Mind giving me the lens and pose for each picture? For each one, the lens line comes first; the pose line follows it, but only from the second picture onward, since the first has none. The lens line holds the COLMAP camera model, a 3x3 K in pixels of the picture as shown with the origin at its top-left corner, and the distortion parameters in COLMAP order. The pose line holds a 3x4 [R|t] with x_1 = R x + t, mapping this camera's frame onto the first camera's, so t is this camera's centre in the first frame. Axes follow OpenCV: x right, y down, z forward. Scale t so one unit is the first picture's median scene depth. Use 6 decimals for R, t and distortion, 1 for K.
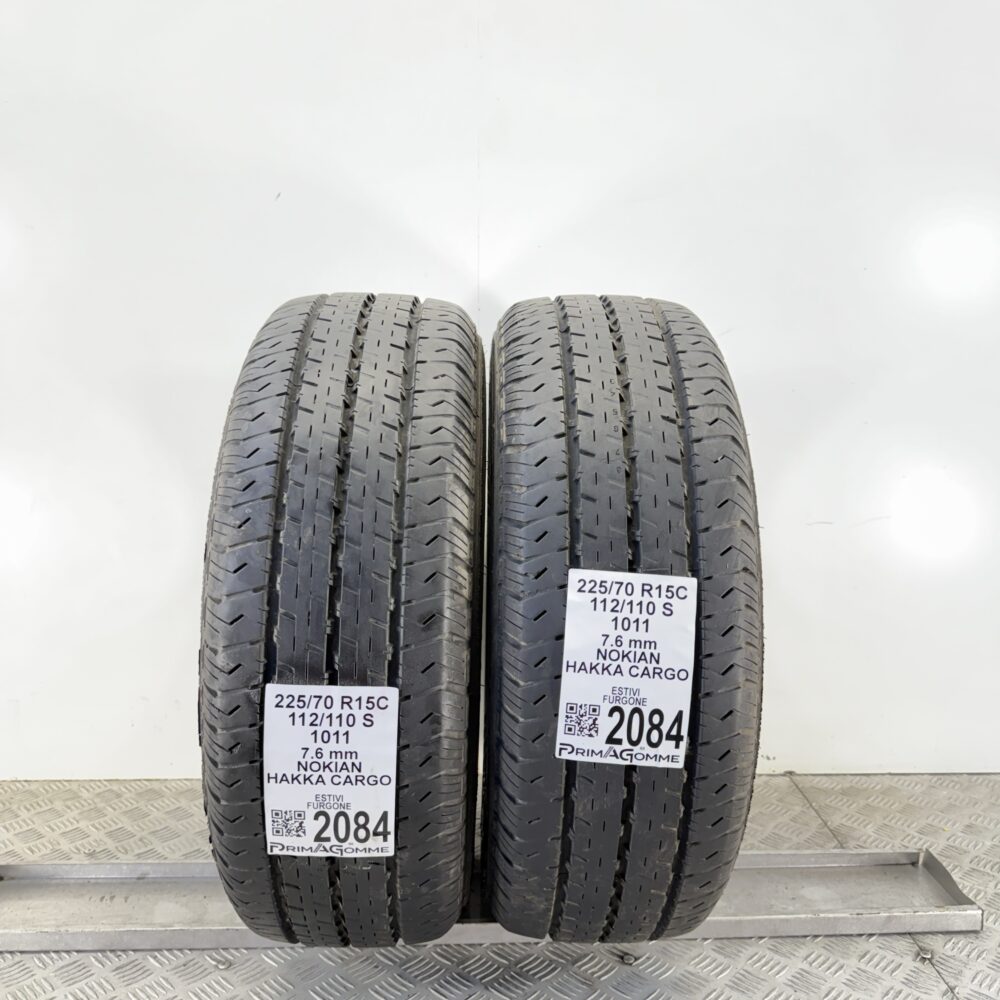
lens RADIAL K [[1002.2, 0, 500.8], [0, 1002.2, 497.8], [0, 0, 1]] dist [0.085982, 0.000000]
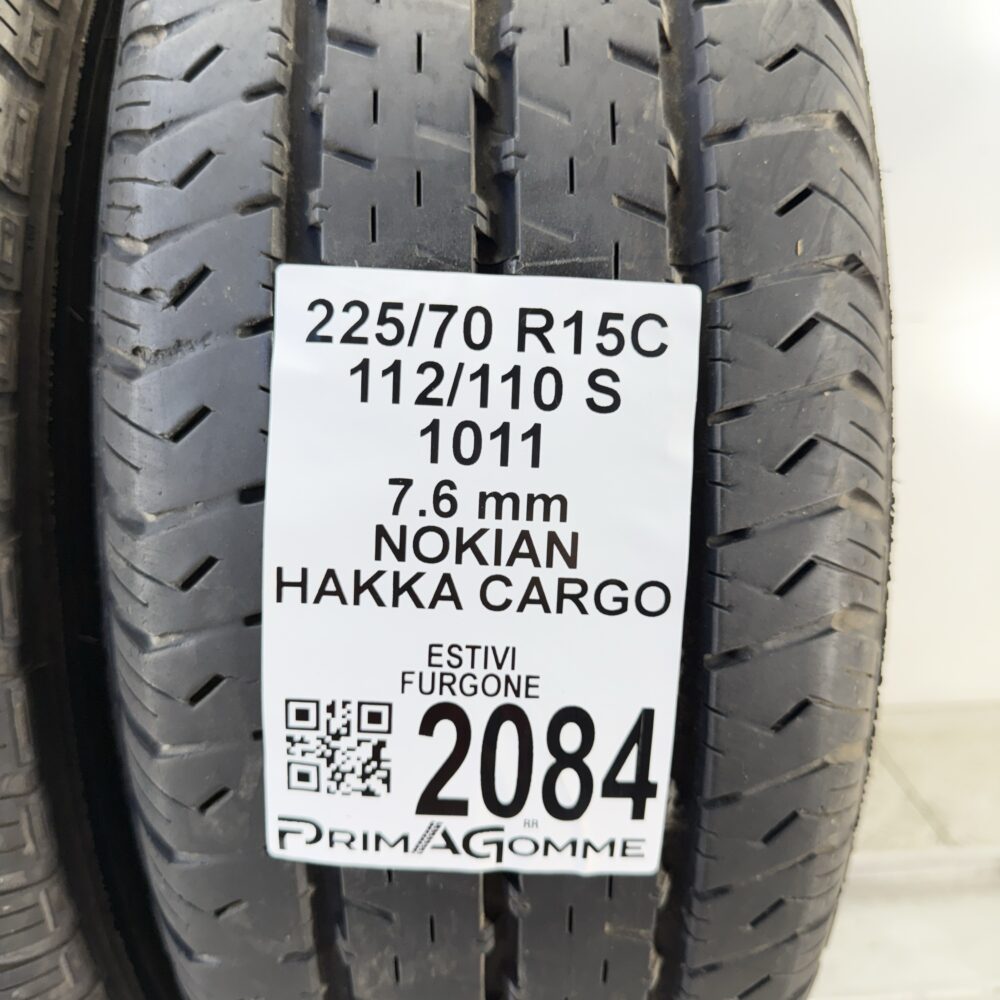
lens RADIAL K [[1002.2, 0, 504.5], [0, 1002.2, 502.5], [0, 0, 1]] dist [0.085982, 0.000000]
pose [[0.999589, -0.027933, 0.006418, 0.132339], [0.026841, 0.990869, 0.132128, 0.102954], [-0.010050, -0.131901, 0.991212, 0.690892]]
